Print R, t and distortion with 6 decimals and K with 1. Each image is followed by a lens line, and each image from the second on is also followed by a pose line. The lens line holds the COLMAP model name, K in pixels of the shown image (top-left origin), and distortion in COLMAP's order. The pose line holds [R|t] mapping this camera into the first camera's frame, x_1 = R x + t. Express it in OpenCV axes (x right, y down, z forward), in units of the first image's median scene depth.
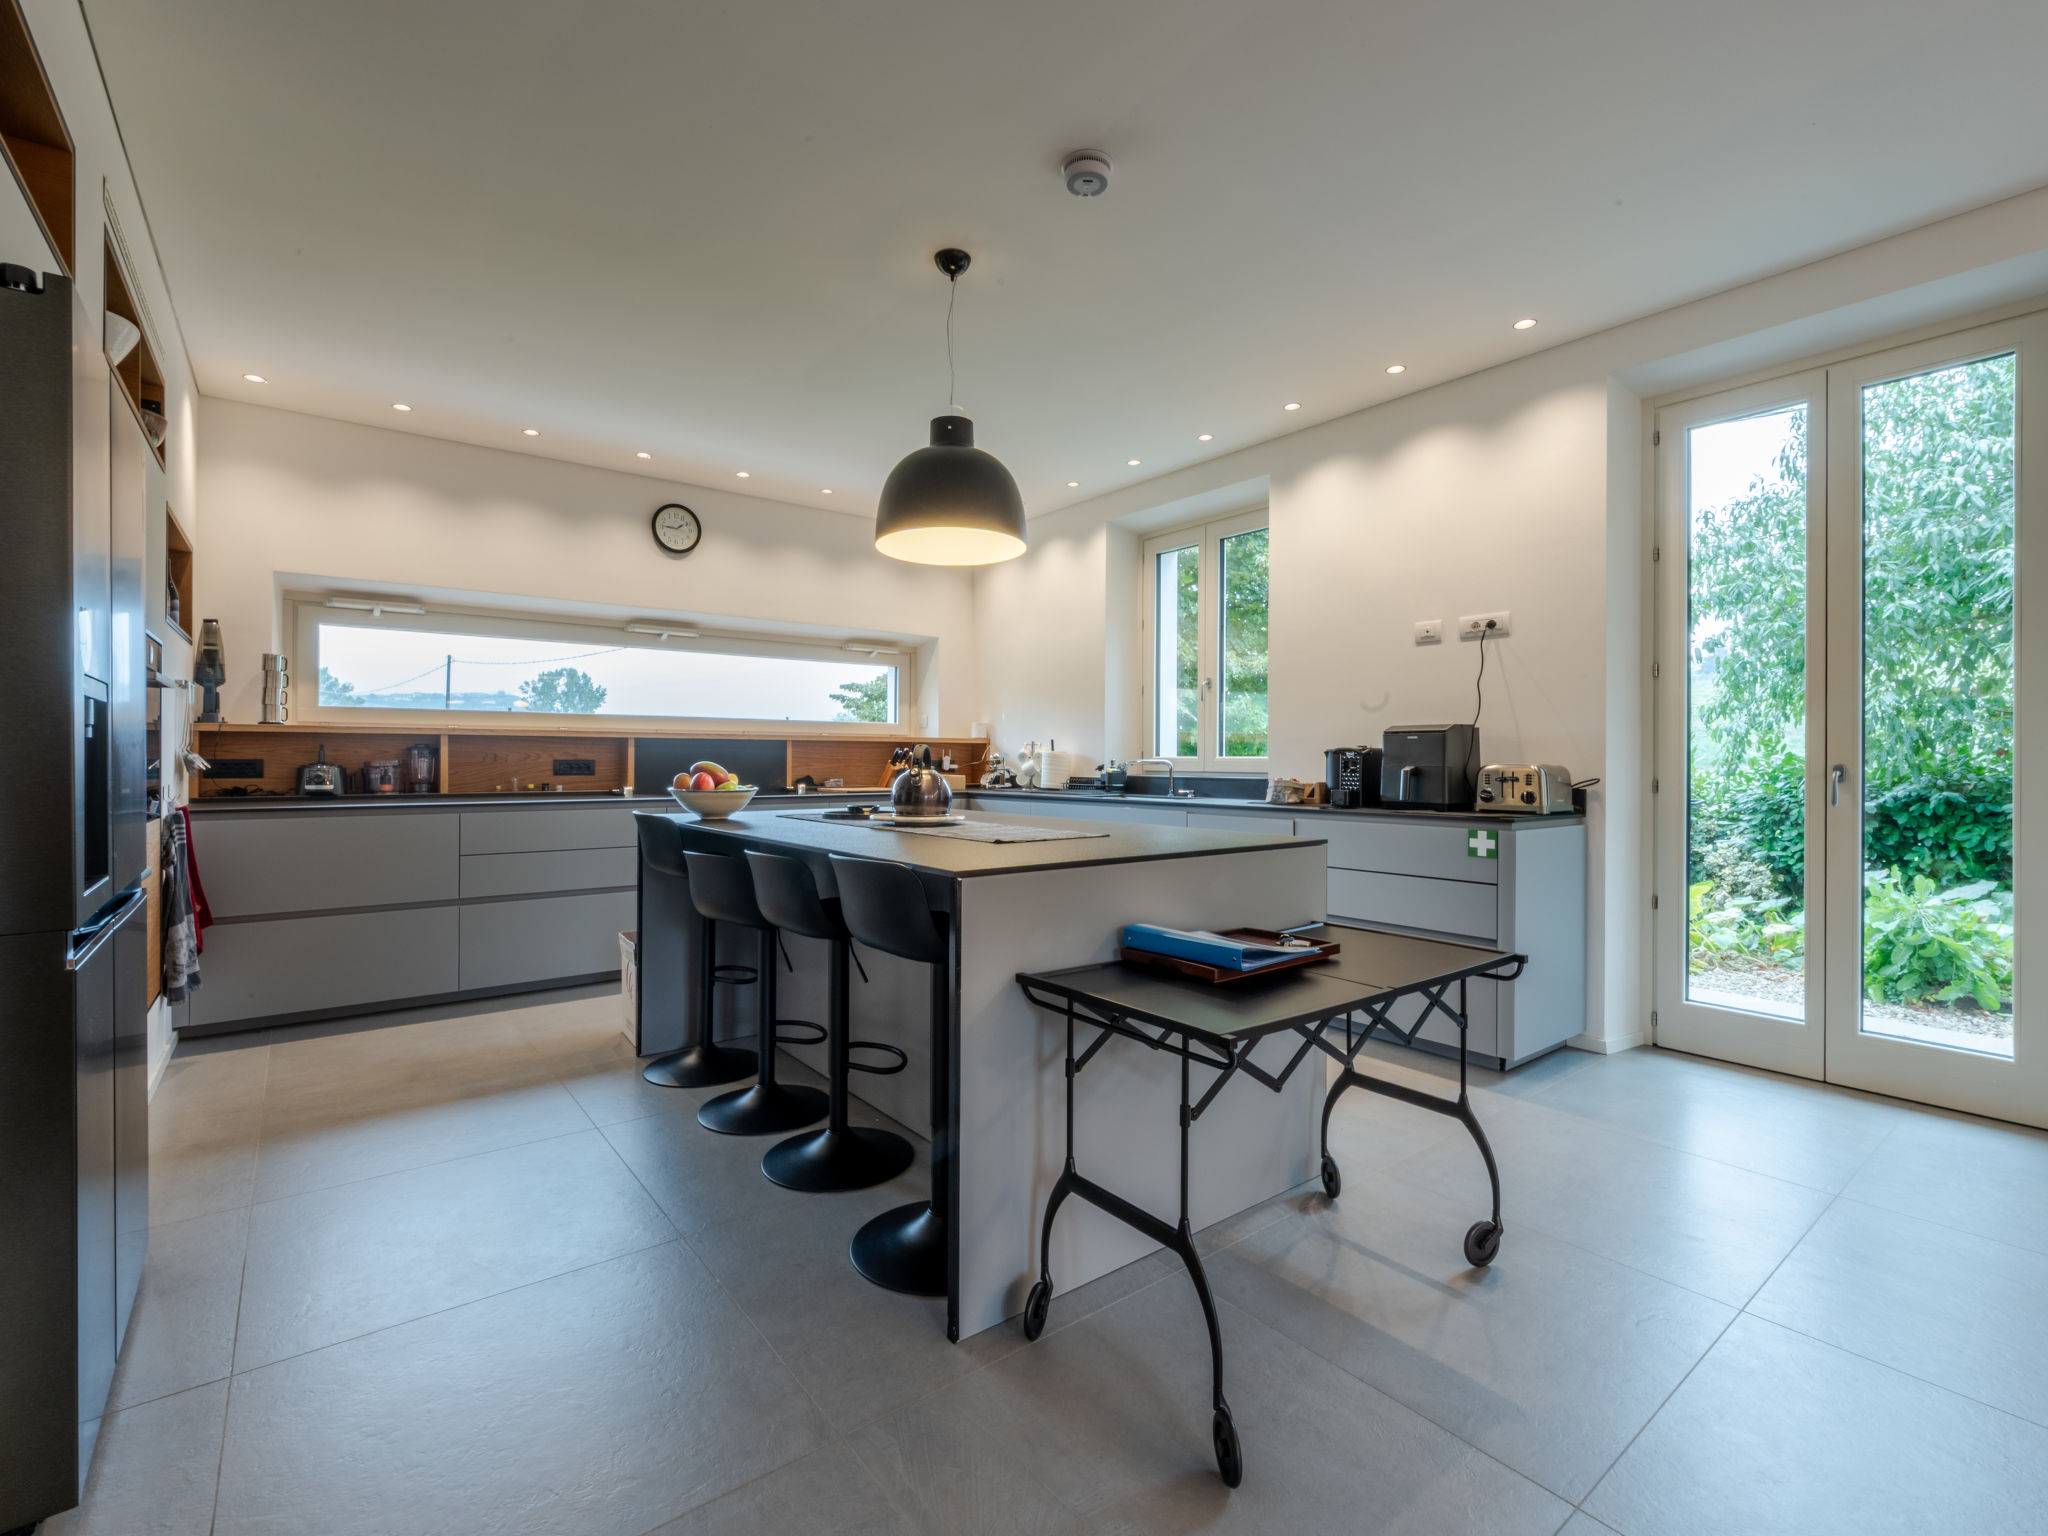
lens RADIAL K [[921.3, 0, 1026.5], [0, 921.3, 752.2], [0, 0, 1]] dist [-0.000003, -0.000189]
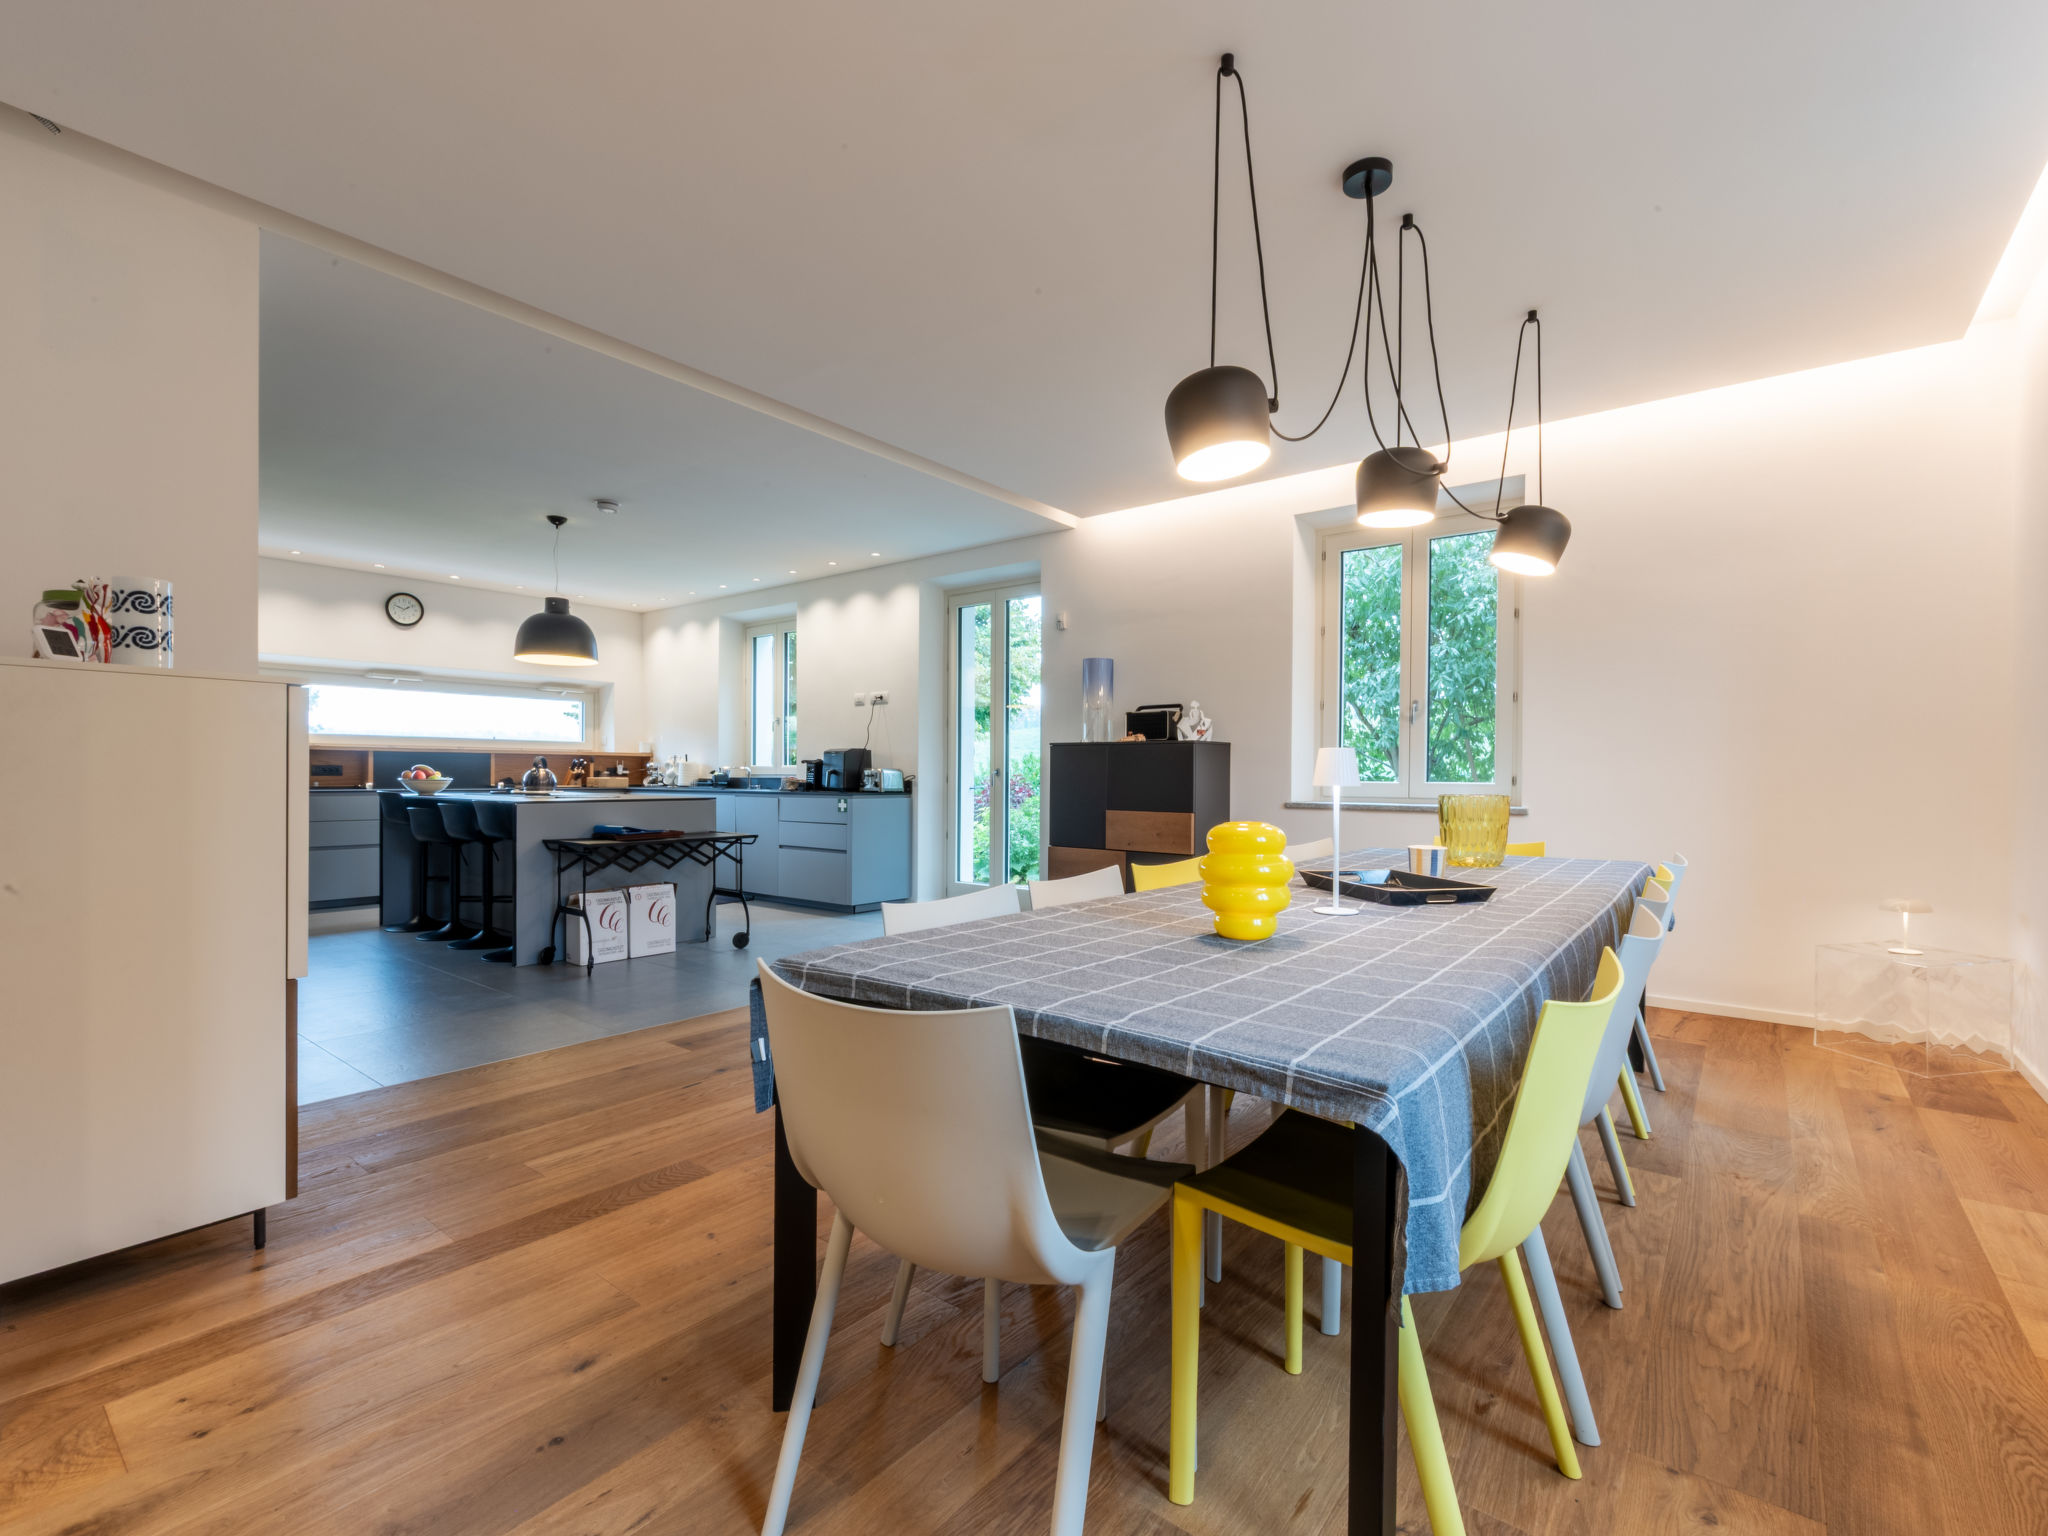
lens RADIAL K [[922.0, 0, 1068.5], [0, 922.0, 782.9], [0, 0, 1]] dist [-0.001225, -0.000360]
pose [[0.967796, 0.000501, 0.251734, 0.341253], [-0.004763, 0.999855, 0.016321, 0.007846], [-0.251689, -0.016994, 0.967659, -0.860092]]
